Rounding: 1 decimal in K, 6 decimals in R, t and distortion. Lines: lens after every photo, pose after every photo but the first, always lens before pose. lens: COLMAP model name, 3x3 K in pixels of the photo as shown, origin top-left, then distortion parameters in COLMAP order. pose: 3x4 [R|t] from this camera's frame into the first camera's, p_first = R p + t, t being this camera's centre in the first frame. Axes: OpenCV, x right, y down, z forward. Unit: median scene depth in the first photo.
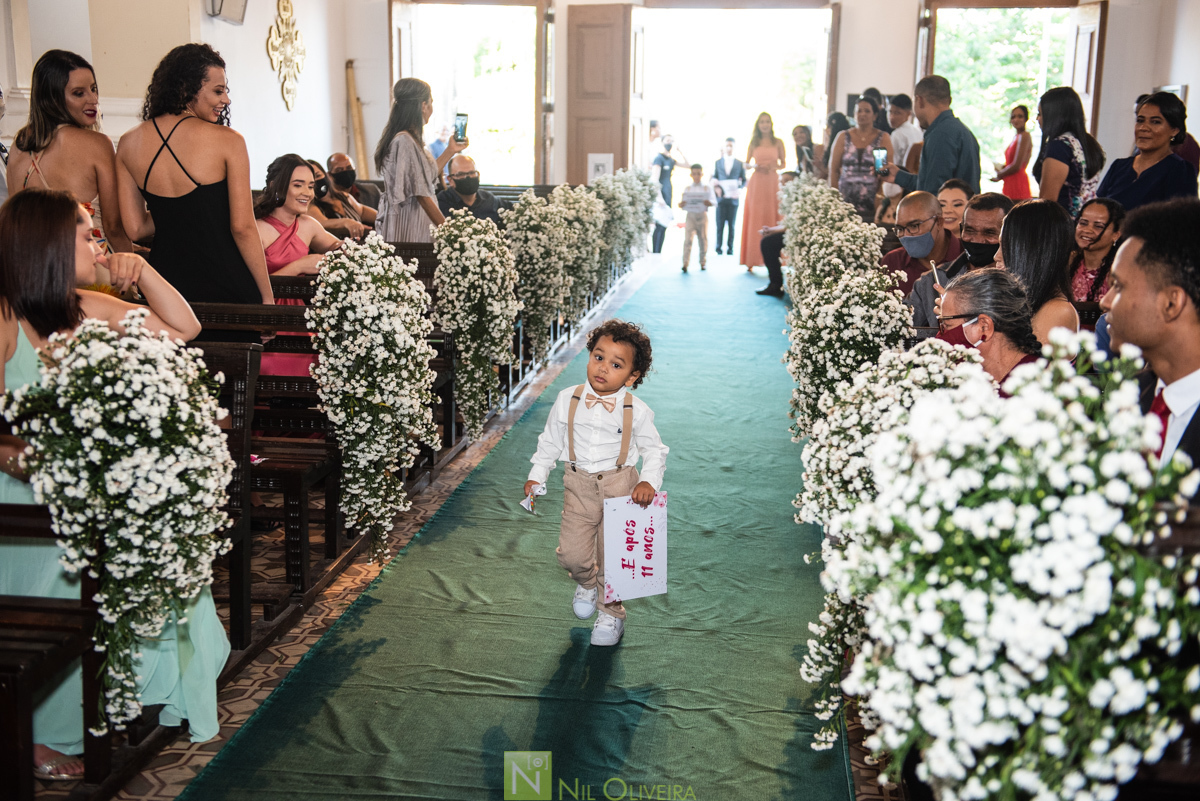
lens RADIAL K [[1511.8, 0, 600.0], [0, 1511.8, 400.5], [0, 0, 1]] dist [0.109190, 0.011628]
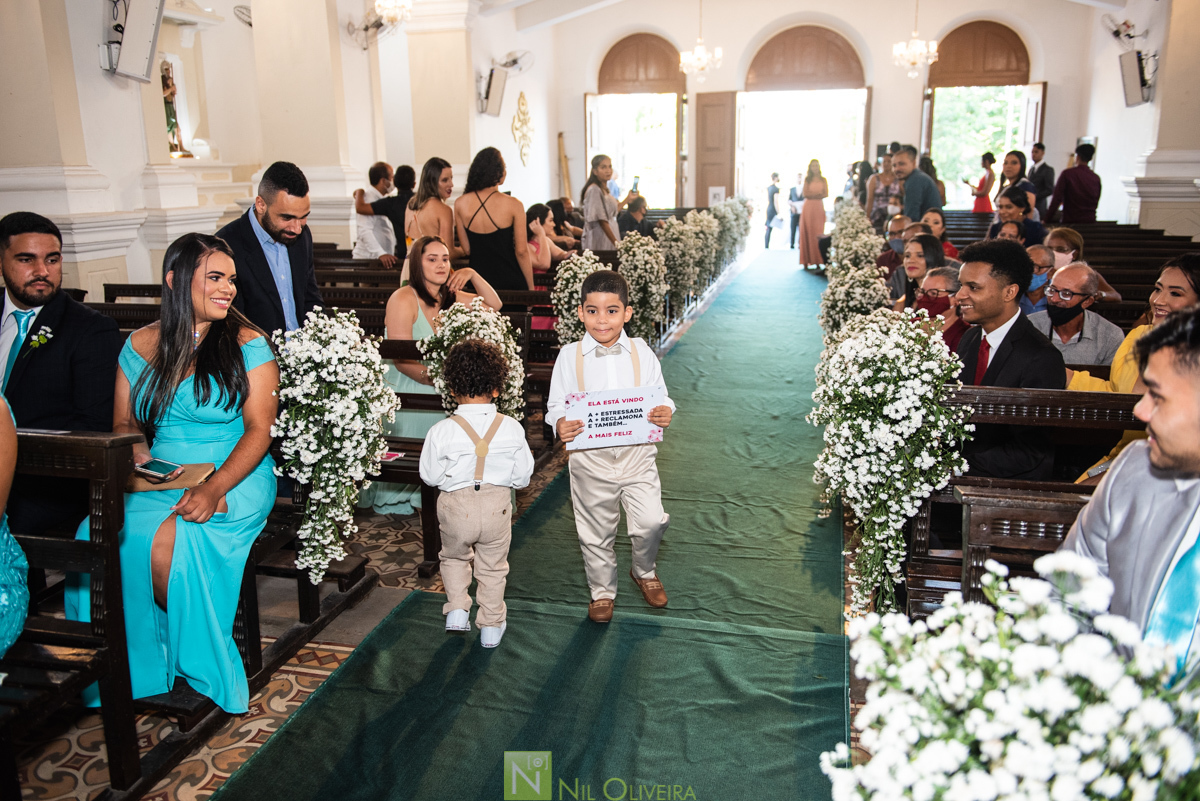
lens RADIAL K [[1015.6, 0, 594.2], [0, 1015.6, 415.7], [0, 0, 1]] dist [-0.020810, -0.004661]
pose [[0.992540, 0.001879, -0.121904, 0.008537], [0.006725, 0.997515, 0.070131, 0.002445], [0.121733, -0.070427, 0.990061, -0.255074]]
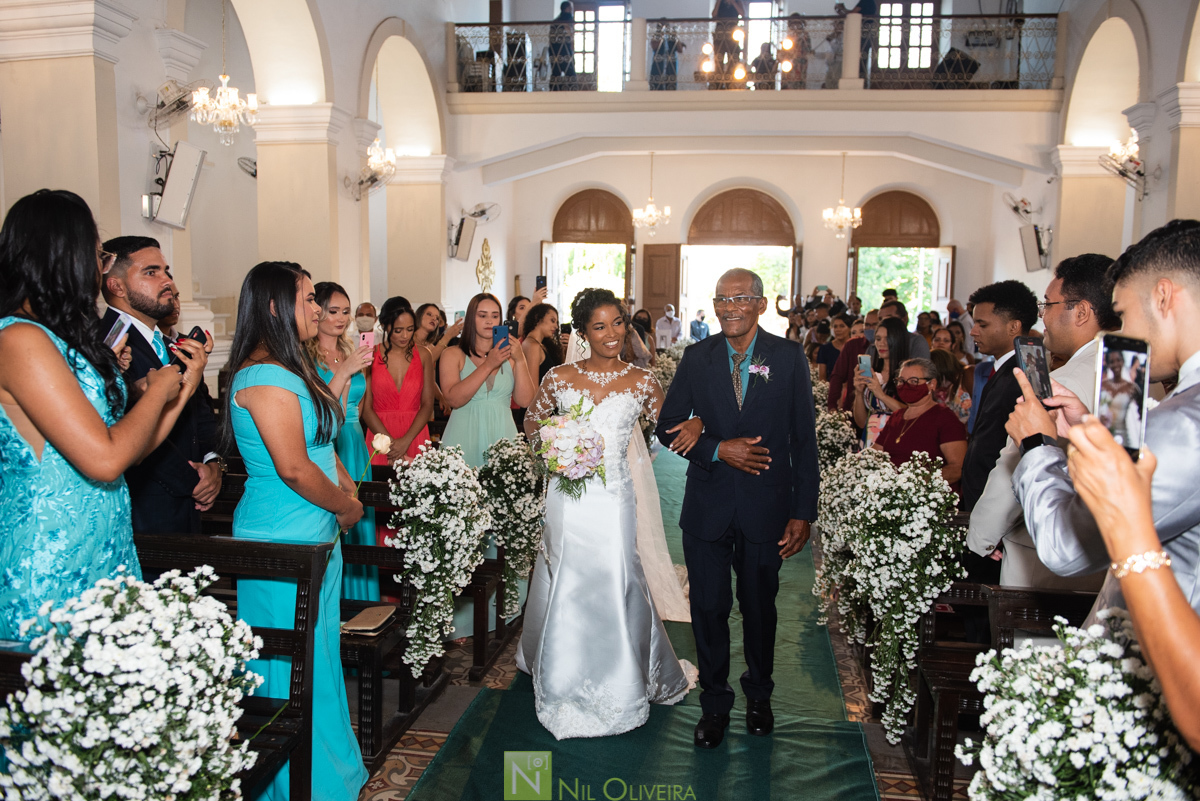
lens RADIAL K [[1026.3, 0, 600.0], [0, 1026.3, 400.5], [0, 0, 1]] dist [-0.060298, 0.074751]
pose [[0.999553, 0.005696, -0.029336, -0.114523], [-0.007811, 0.997338, -0.072491, 0.002116], [0.028845, 0.072688, 0.996938, -0.452612]]
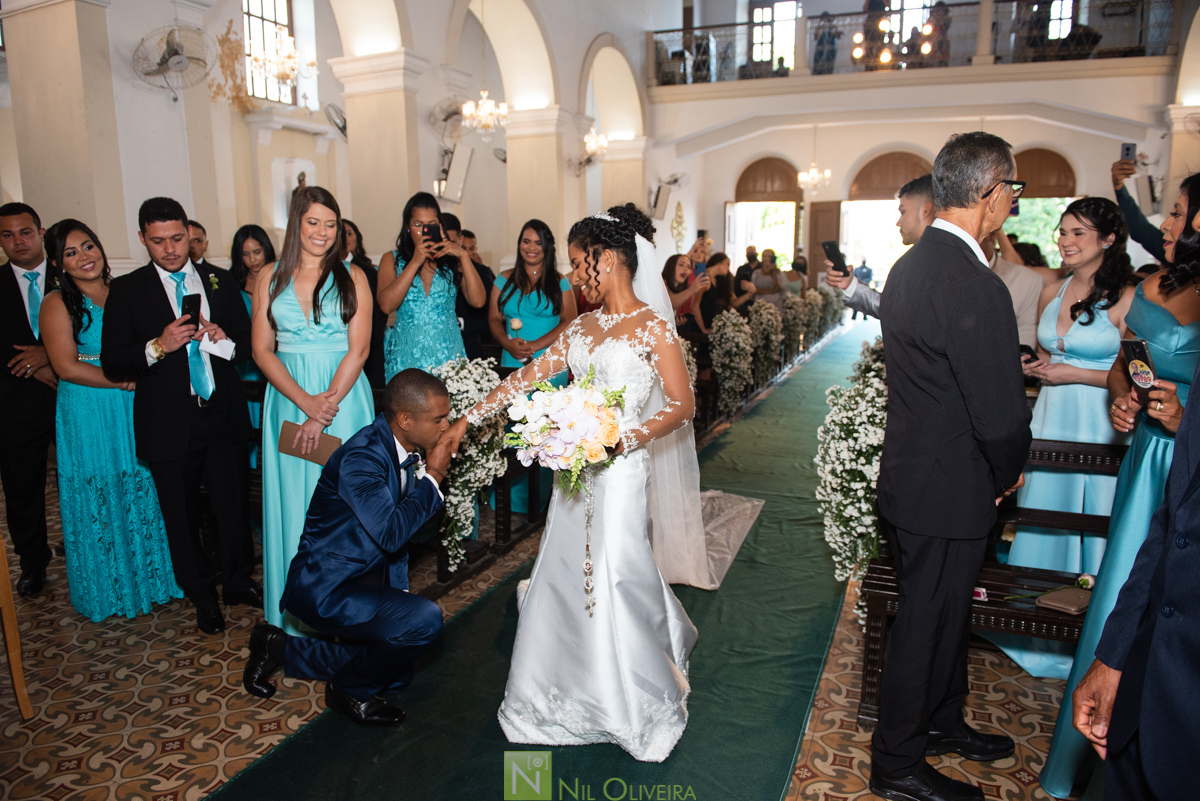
lens RADIAL K [[913.8, 0, 567.1], [0, 913.8, 429.0], [0, 0, 1]] dist [-0.057685, 0.000363]
pose [[0.959550, 0.031987, -0.279715, 0.052147], [-0.027167, 0.999408, 0.021095, 0.110516], [0.280224, -0.012643, 0.959851, -0.928937]]
